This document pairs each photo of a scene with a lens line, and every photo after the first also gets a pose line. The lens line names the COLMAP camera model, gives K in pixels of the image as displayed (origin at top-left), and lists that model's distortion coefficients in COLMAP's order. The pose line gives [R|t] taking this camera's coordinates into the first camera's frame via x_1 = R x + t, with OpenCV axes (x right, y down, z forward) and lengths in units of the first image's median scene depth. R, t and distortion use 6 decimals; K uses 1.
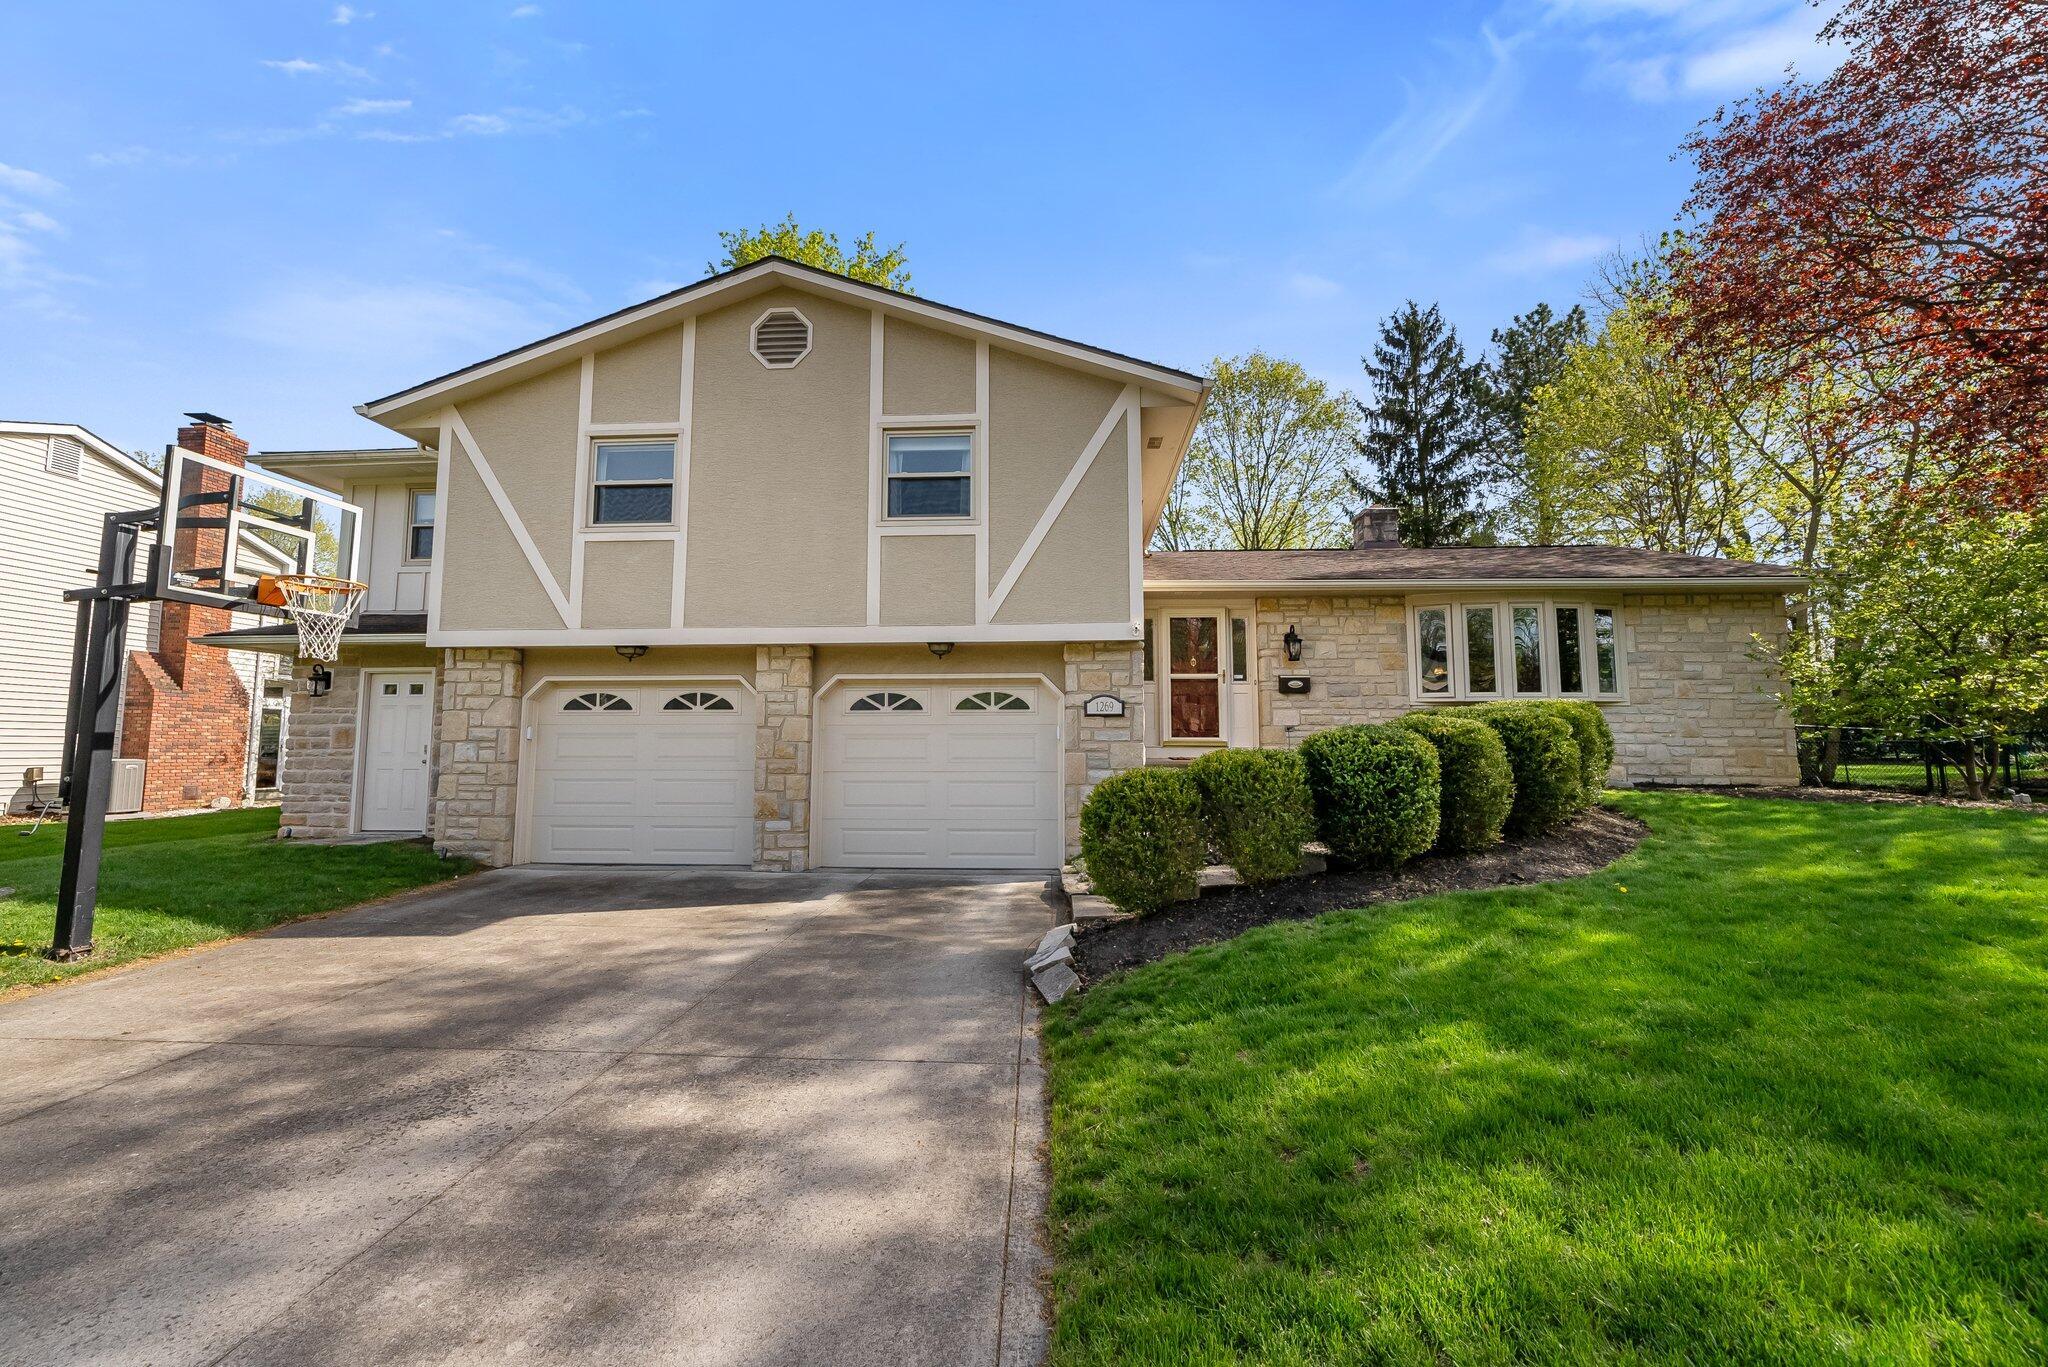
lens RADIAL K [[819.0, 0, 1010.3], [0, 819.0, 674.7], [0, 0, 1]] dist [-0.000544, 0.000118]
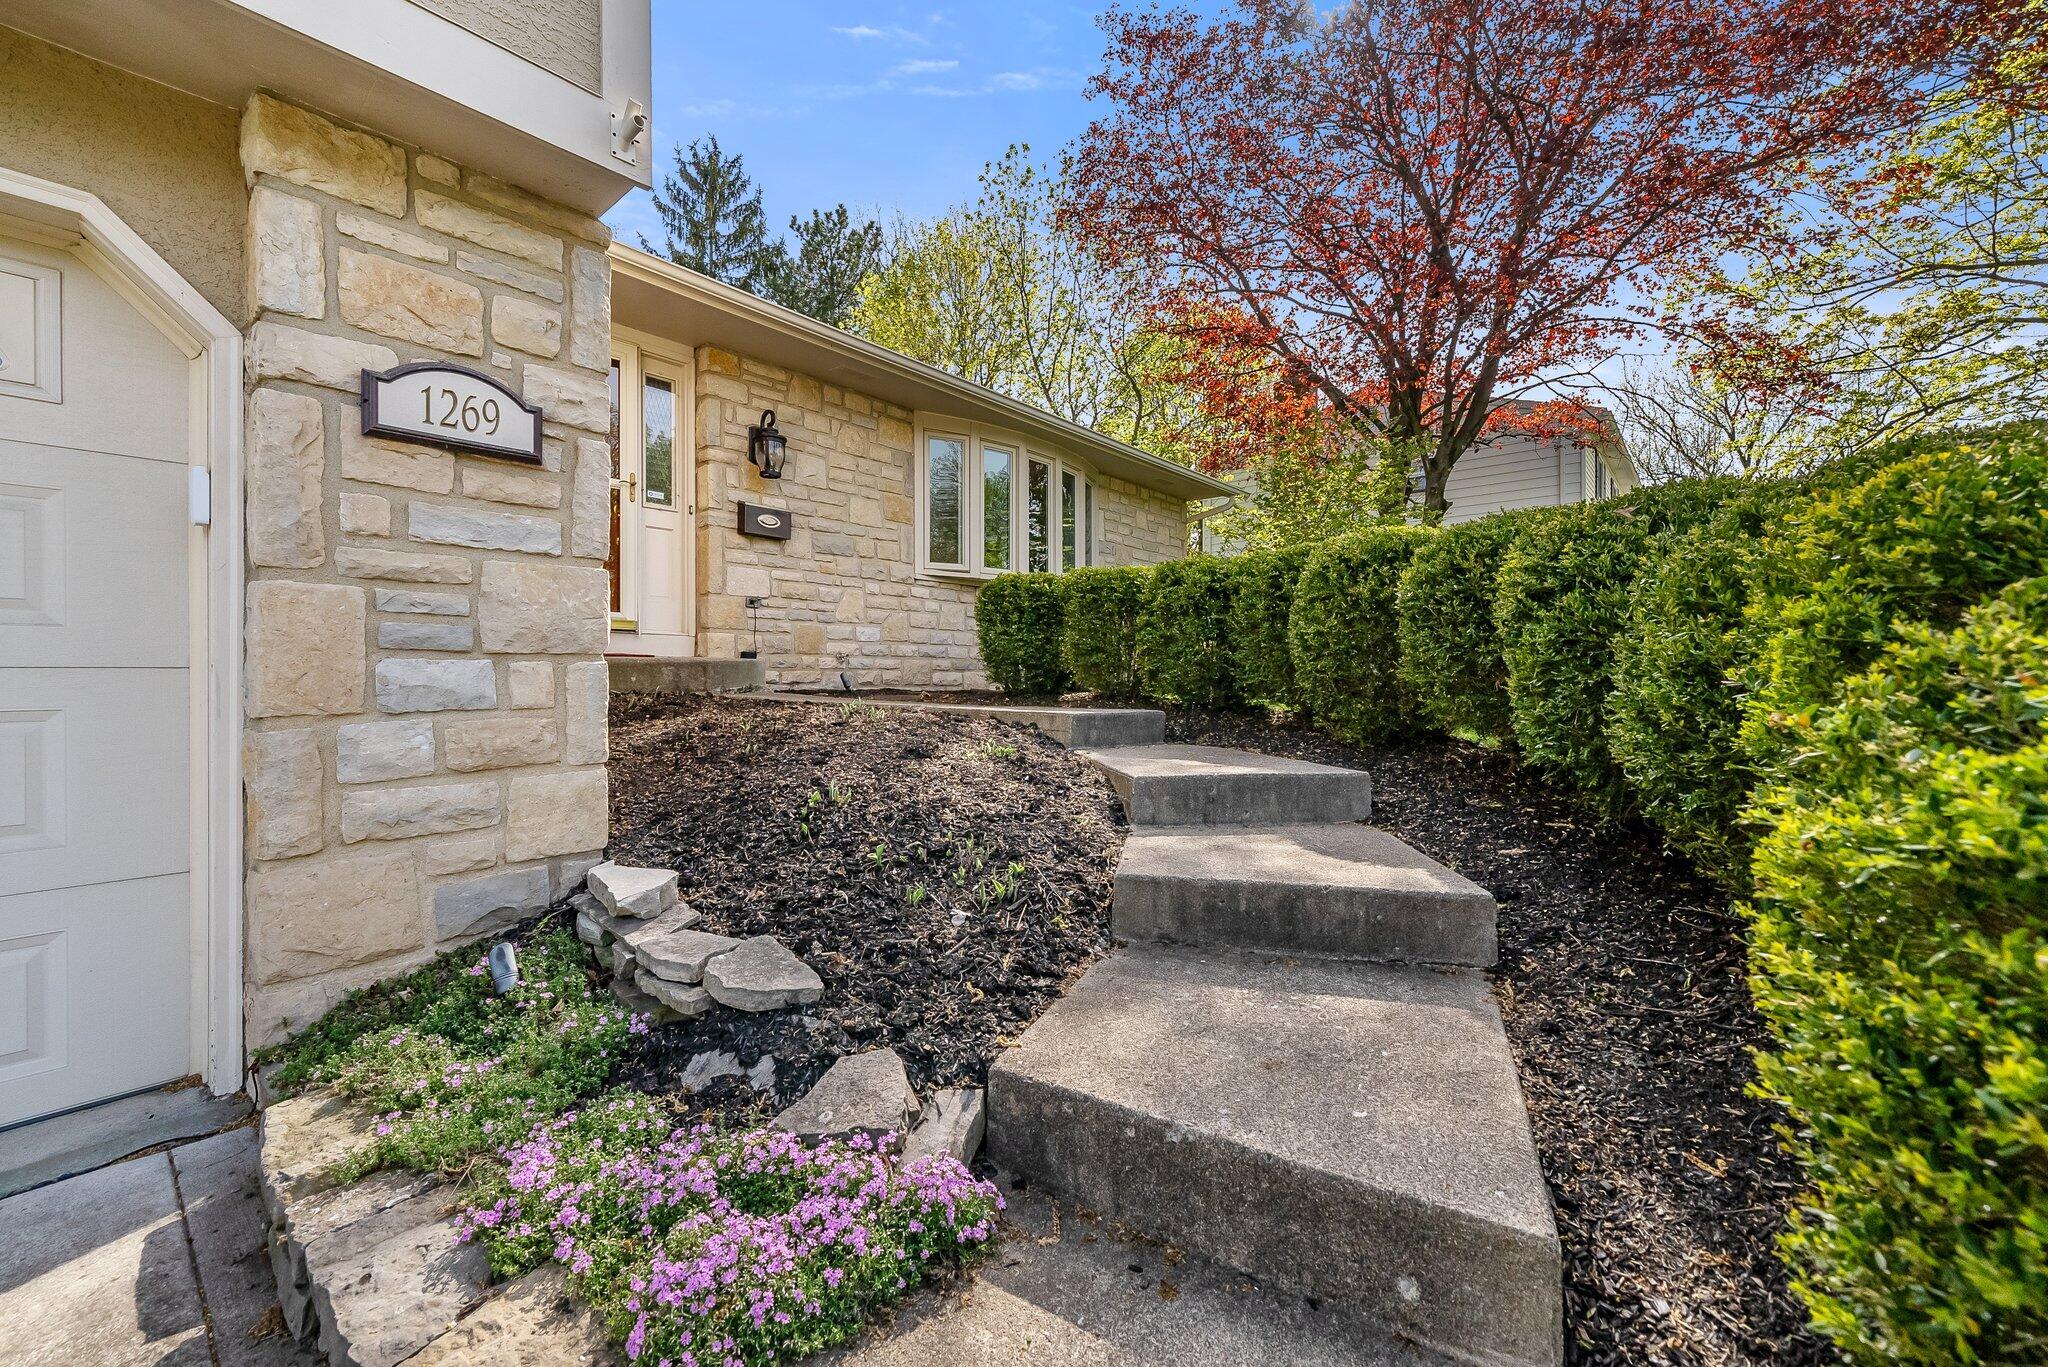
lens RADIAL K [[819.0, 0, 1010.3], [0, 819.0, 674.7], [0, 0, 1]] dist [-0.000544, 0.000118]
pose [[0.608044, -0.001959, 0.793901, 0.014408], [-0.068934, 0.996090, 0.055254, 0.087114], [-0.790905, -0.088323, 0.605532, 0.642781]]
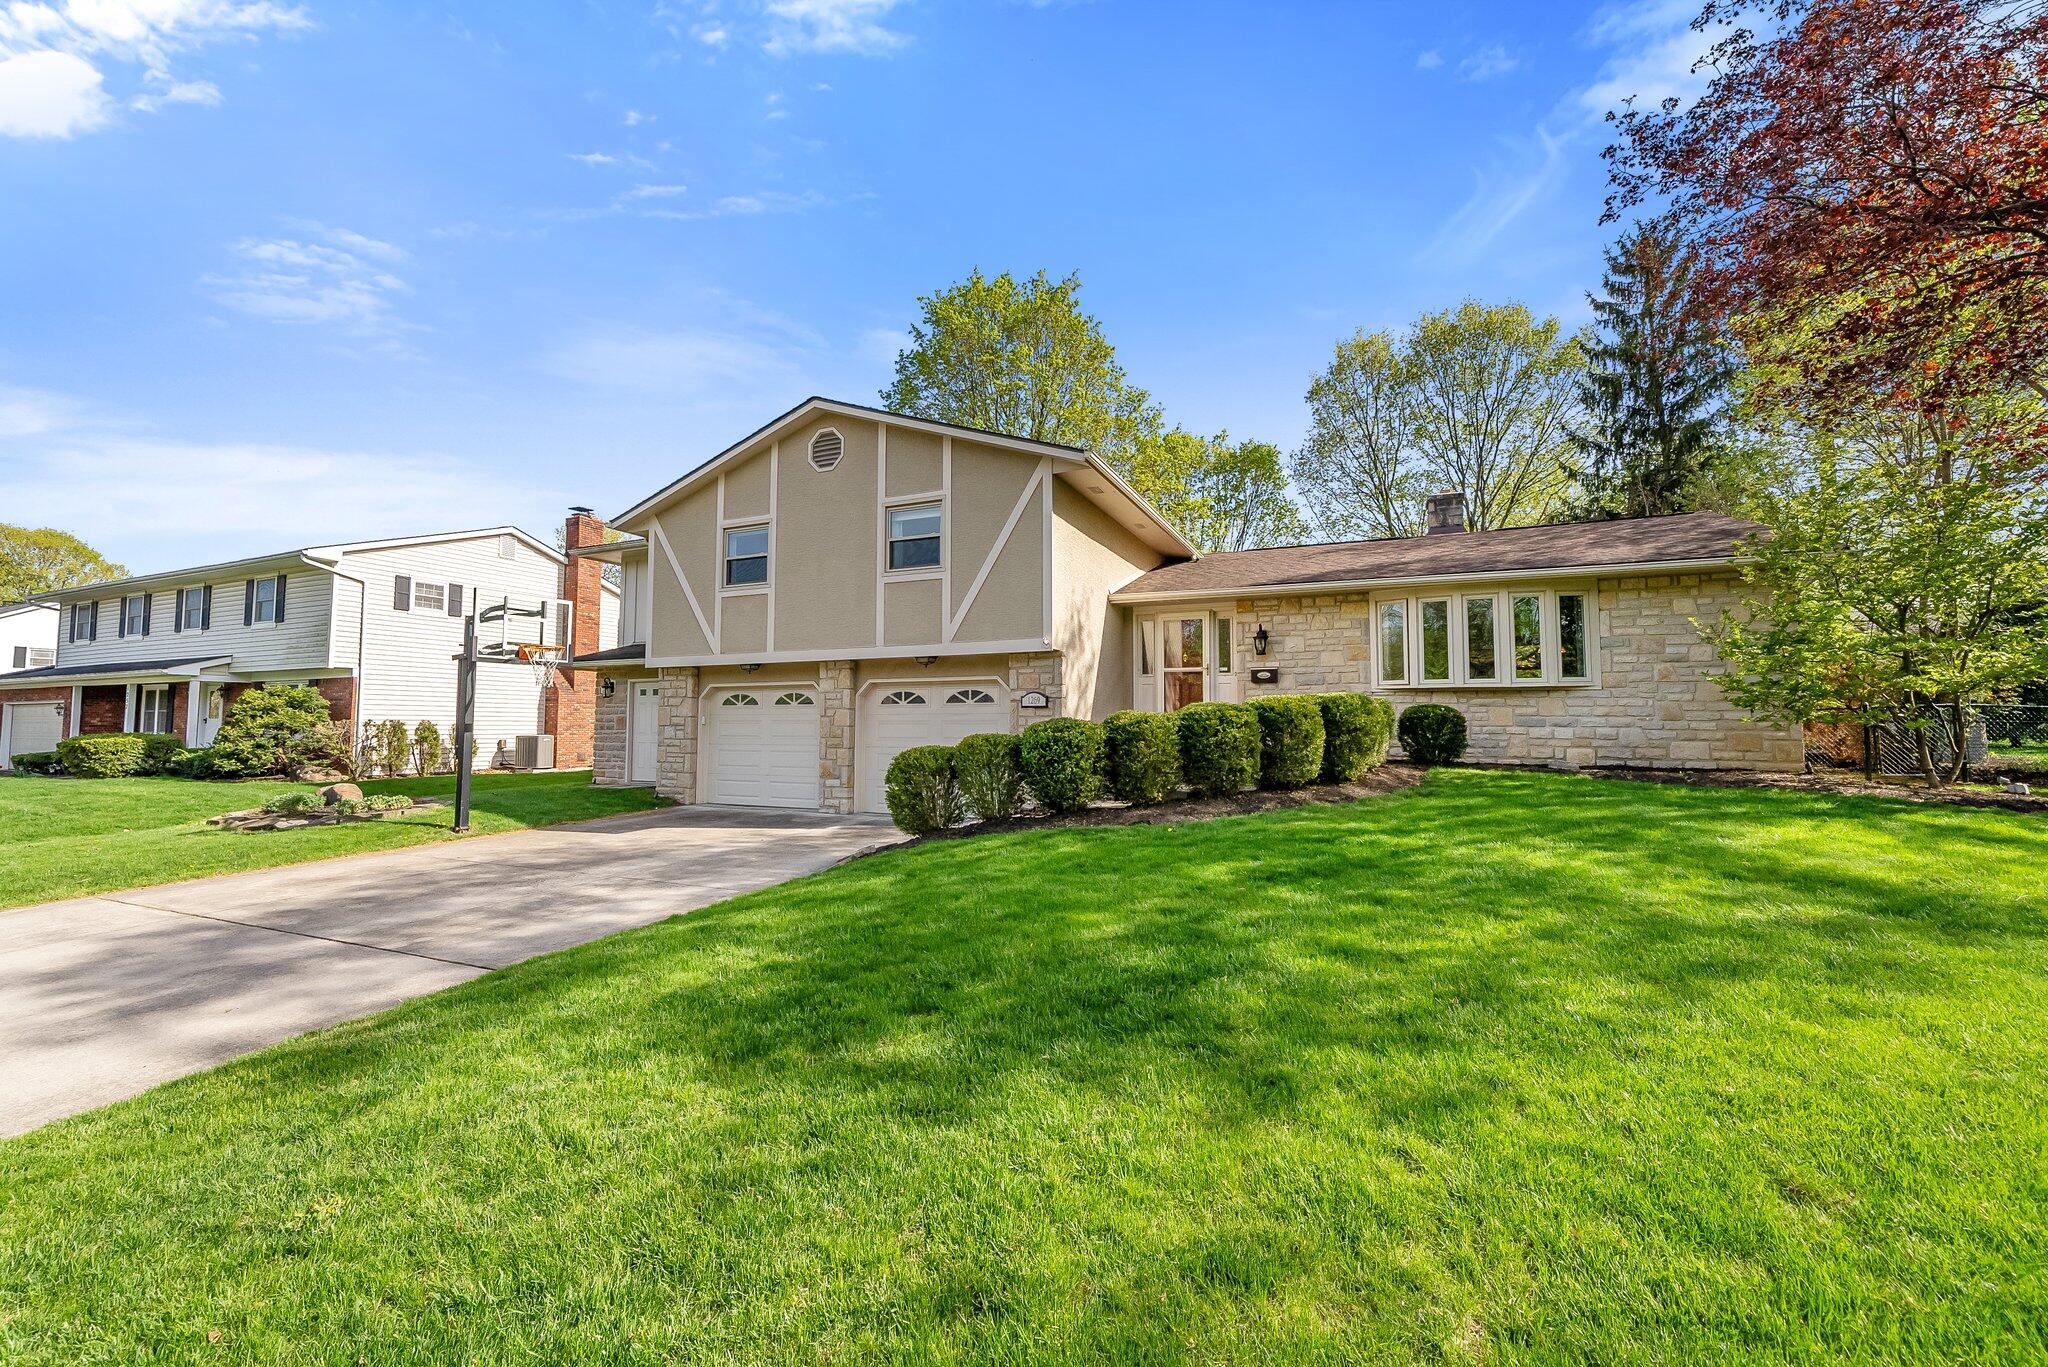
lens RADIAL K [[819.0, 0, 1010.3], [0, 819.0, 674.7], [0, 0, 1]] dist [-0.000544, 0.000118]
pose [[0.934757, -0.022051, -0.354602, 0.511010], [0.031882, 0.999252, 0.021902, -0.031040], [0.353853, -0.031778, 0.934761, -0.247881]]
